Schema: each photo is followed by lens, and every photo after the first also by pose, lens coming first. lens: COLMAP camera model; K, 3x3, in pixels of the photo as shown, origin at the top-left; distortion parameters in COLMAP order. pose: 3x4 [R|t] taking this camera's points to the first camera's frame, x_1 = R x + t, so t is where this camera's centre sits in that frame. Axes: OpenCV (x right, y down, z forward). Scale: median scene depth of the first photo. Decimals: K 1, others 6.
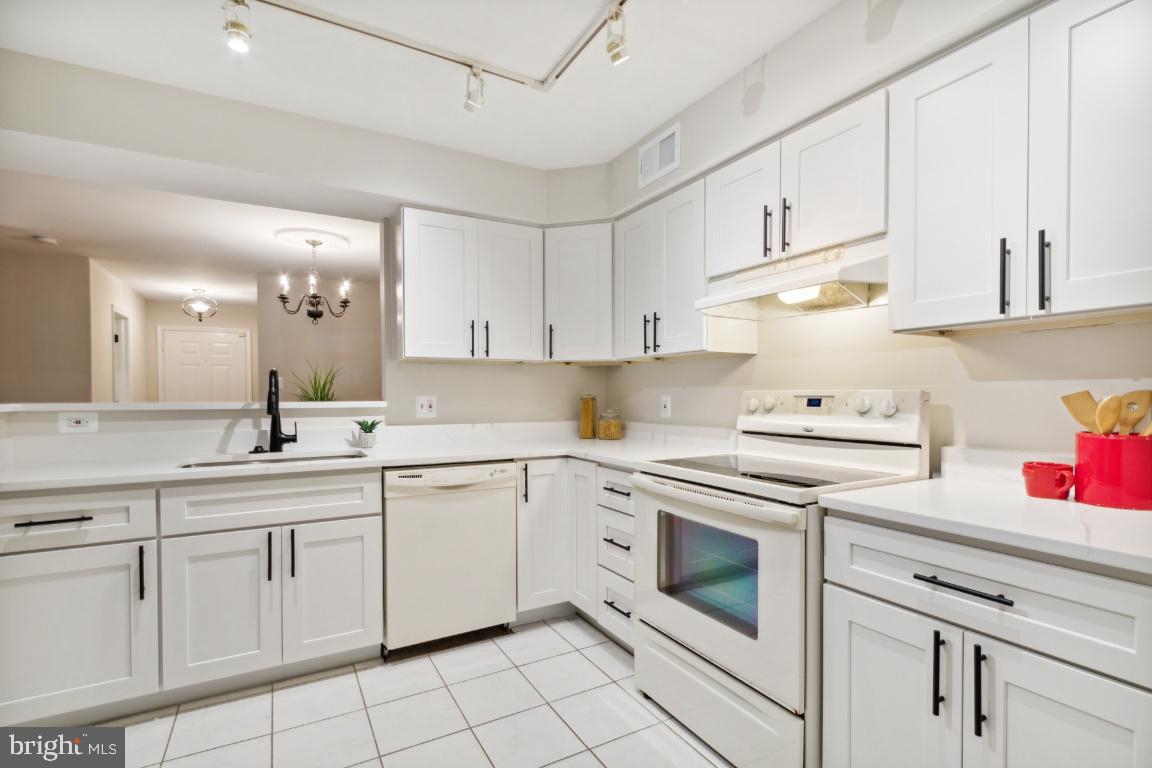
lens RADIAL K [[533.0, 0, 577.2], [0, 533.0, 404.7], [0, 0, 1]] dist [0.007445, -0.003815]
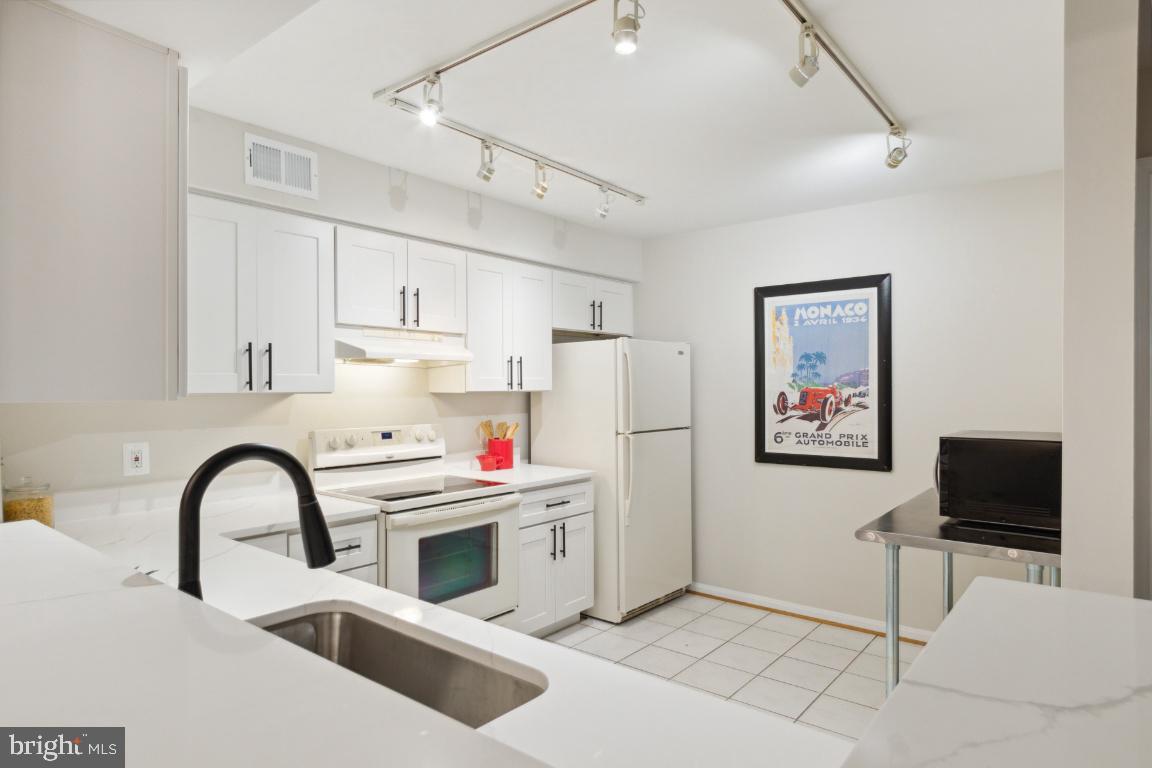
lens RADIAL K [[655.5, 0, 593.4], [0, 655.5, 392.8], [0, 0, 1]] dist [-0.007801, -0.000538]
pose [[-0.387440, -0.002878, 0.921890, -1.102014], [0.023009, 0.999653, 0.012791, -0.105909], [-0.921608, 0.026168, -0.387240, 1.024962]]
